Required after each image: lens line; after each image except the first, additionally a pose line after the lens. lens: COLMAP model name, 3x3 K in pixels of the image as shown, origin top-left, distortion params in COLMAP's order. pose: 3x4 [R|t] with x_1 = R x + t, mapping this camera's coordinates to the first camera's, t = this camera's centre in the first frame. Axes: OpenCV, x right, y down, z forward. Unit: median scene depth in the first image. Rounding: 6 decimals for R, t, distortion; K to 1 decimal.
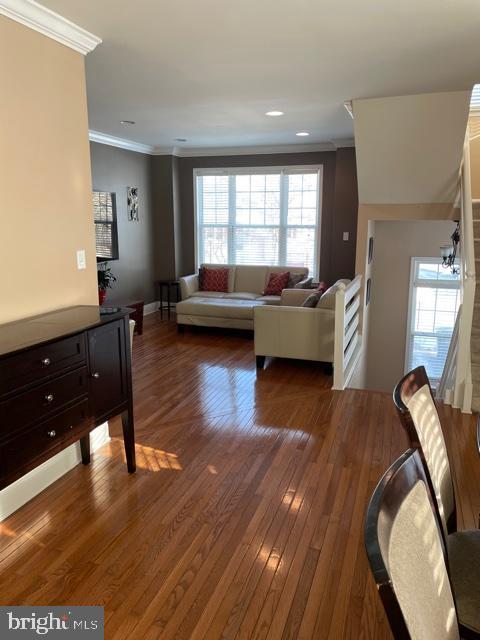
lens RADIAL K [[480.3, 0, 237.6], [0, 480.3, 313.4], [0, 0, 1]] dist [0.088613, -0.126019]
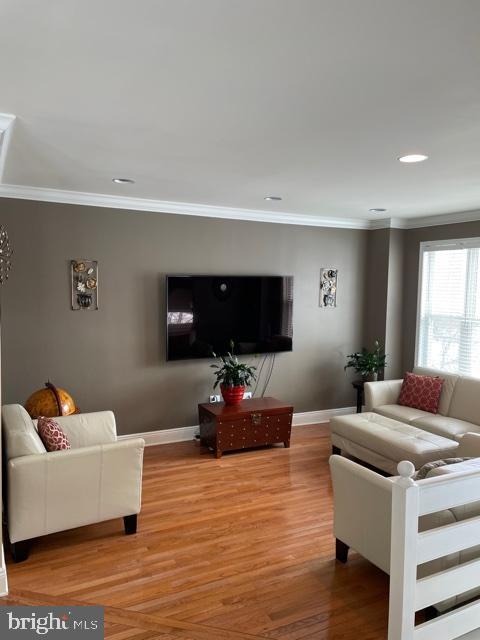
lens RADIAL K [[479.2, 0, 238.3], [0, 479.2, 317.3], [0, 0, 1]] dist [0.085824, -0.121206]
pose [[0.726956, 0.057305, -0.684289, 0.246930], [-0.149609, 0.985790, -0.076384, -0.085298], [0.670188, 0.157903, 0.725199, 0.284792]]
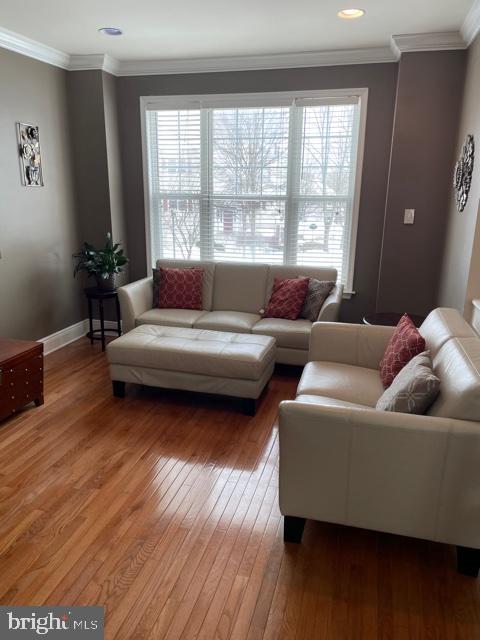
lens RADIAL K [[478.4, 0, 232.4], [0, 478.4, 319.3], [0, 0, 1]] dist [0.100505, -0.125680]
pose [[0.998041, -0.009380, 0.061857, -0.020012], [0.004654, 0.997089, 0.076102, -0.078150], [-0.062391, -0.075665, 0.995179, 0.407212]]
